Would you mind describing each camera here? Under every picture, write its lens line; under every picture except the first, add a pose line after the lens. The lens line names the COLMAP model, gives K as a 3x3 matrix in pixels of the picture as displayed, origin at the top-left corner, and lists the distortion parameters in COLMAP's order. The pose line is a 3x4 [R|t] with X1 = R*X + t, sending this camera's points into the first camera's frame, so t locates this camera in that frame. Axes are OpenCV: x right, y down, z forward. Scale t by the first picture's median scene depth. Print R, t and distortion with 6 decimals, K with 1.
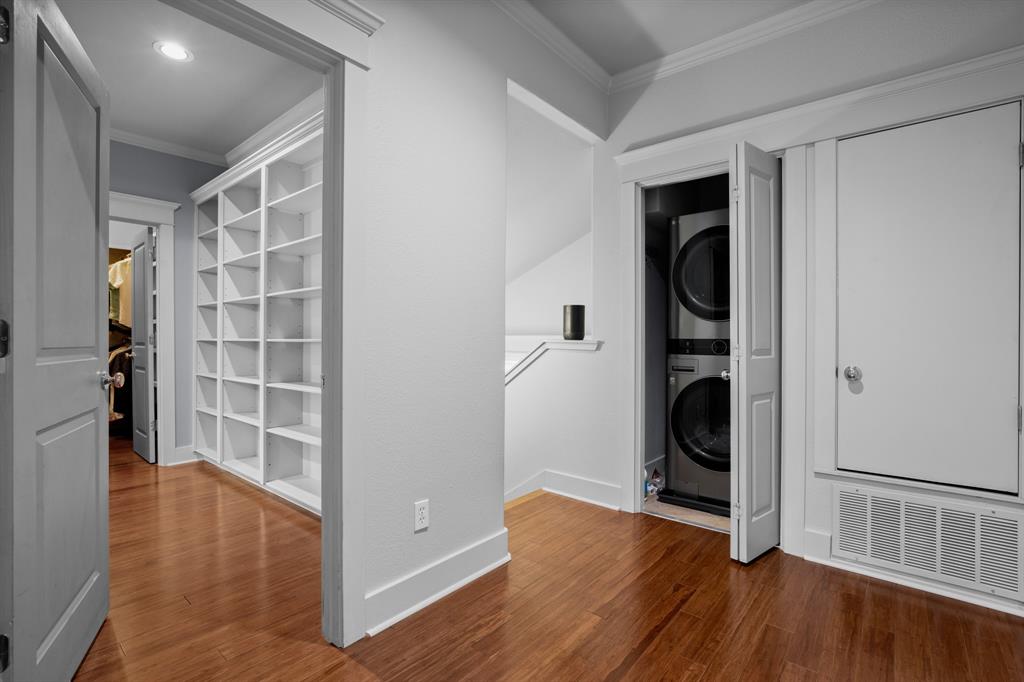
lens RADIAL K [[470.7, 0, 512.9], [0, 470.7, 339.8], [0, 0, 1]] dist [-0.021889, 0.006456]
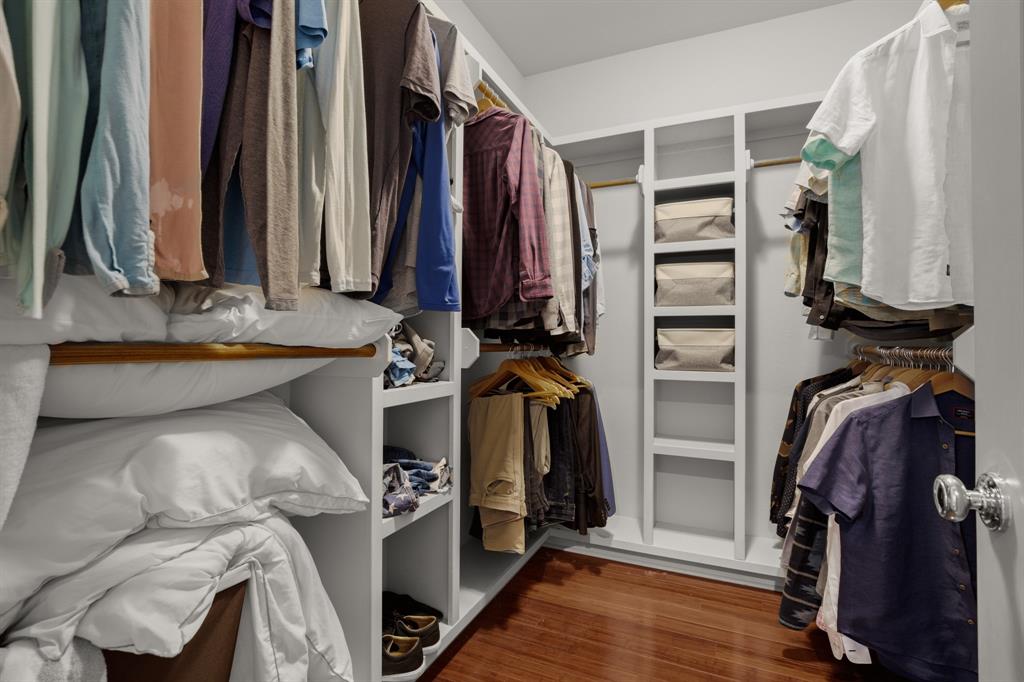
lens RADIAL K [[470.7, 0, 513.6], [0, 470.7, 341.5], [0, 0, 1]] dist [-0.021889, 0.006456]
pose [[0.268457, -0.001346, -0.963291, -0.654944], [-0.003550, 0.999991, -0.002387, -0.009879], [0.963285, 0.004061, 0.268450, 0.751354]]
